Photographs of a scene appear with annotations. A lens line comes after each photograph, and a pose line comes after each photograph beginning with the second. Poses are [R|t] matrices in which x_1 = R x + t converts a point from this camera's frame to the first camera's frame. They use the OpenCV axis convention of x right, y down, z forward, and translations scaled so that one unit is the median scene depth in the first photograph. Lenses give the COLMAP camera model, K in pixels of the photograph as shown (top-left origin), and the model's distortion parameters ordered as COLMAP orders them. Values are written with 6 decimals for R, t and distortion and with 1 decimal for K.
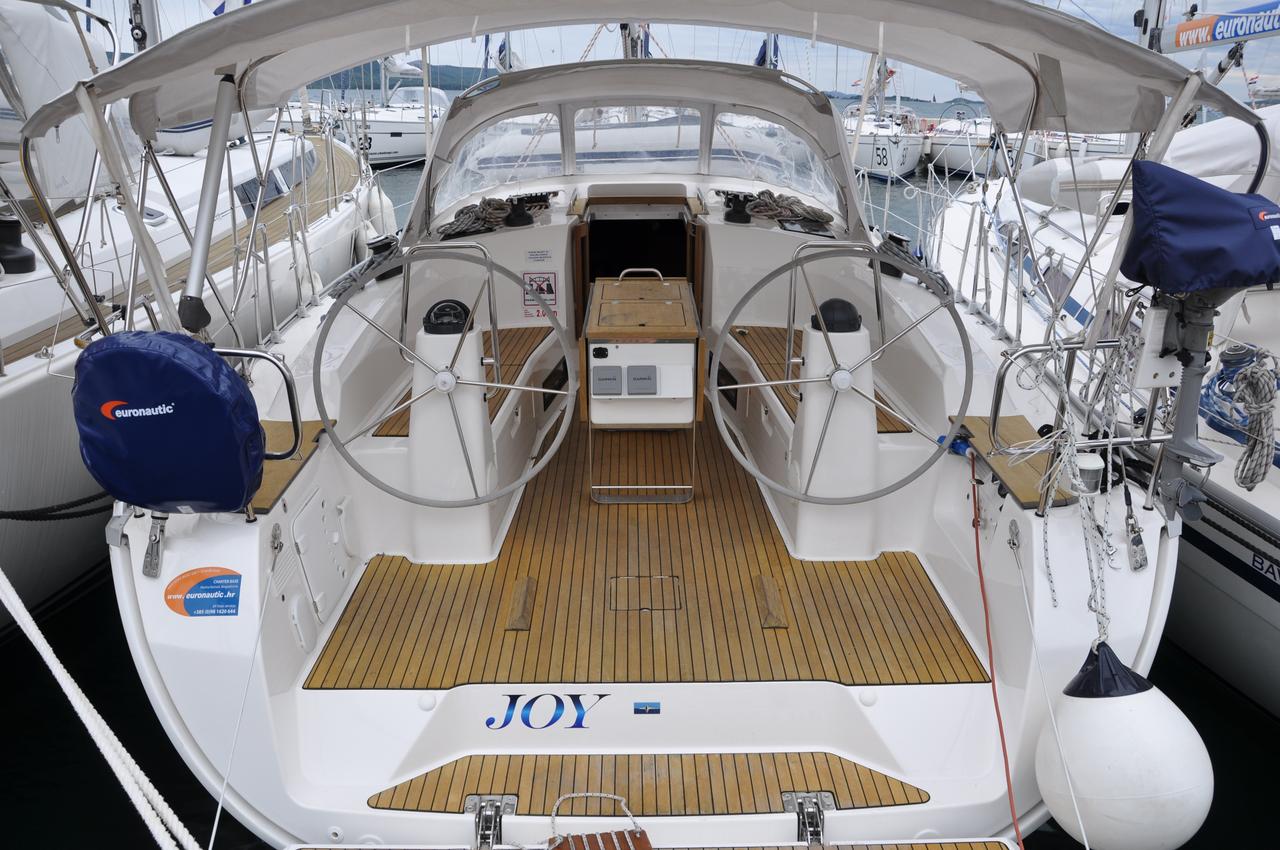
lens RADIAL K [[1088.3, 0, 640.0], [0, 1088.3, 425.0], [0, 0, 1]] dist [-0.074074, 0.010857]
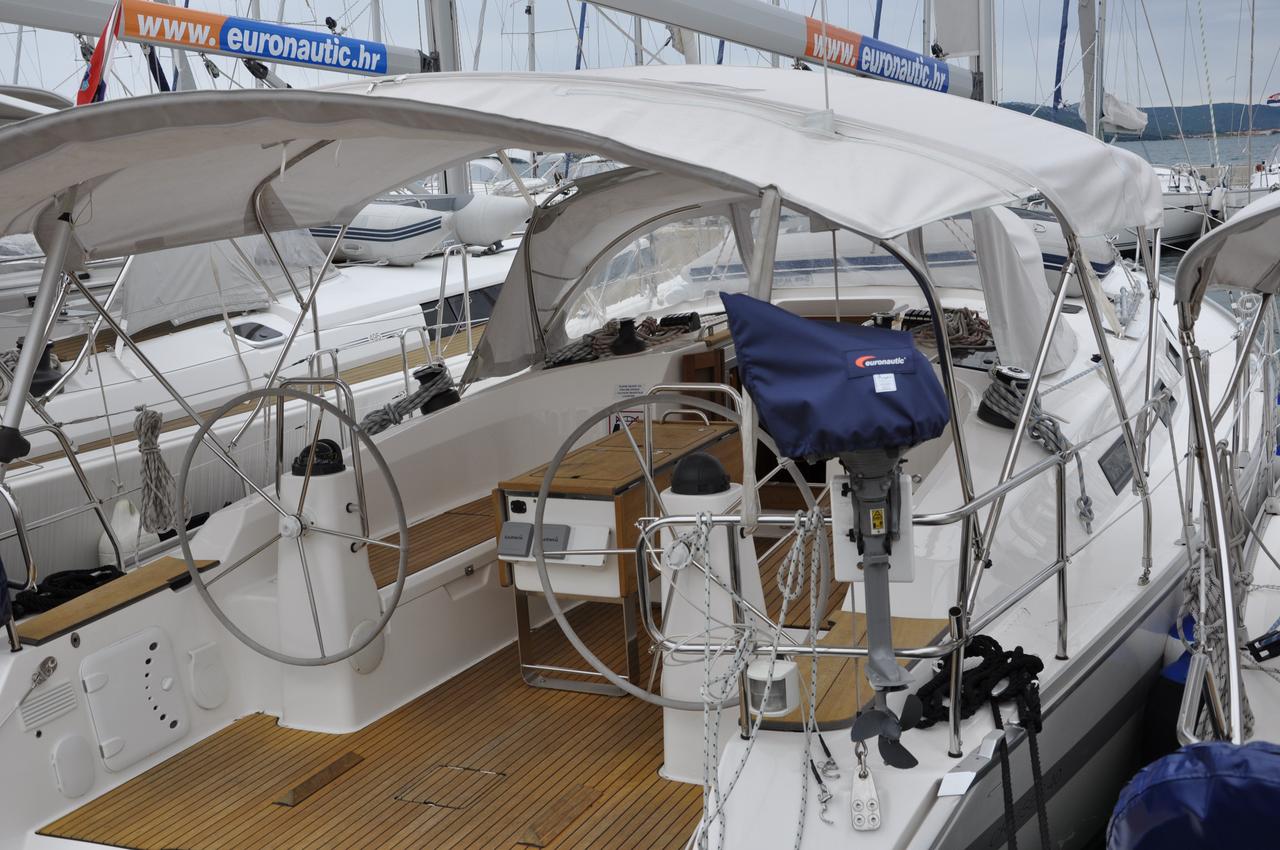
lens RADIAL K [[1544.0, 0, 640.0], [0, 1544.0, 425.0], [0, 0, 1]] dist [-0.005070, 0.659531]
pose [[0.888499, 0.030581, -0.457859, 0.620033], [-0.087215, 0.990844, -0.103064, -0.013406], [0.450515, 0.131504, 0.883031, -0.041228]]
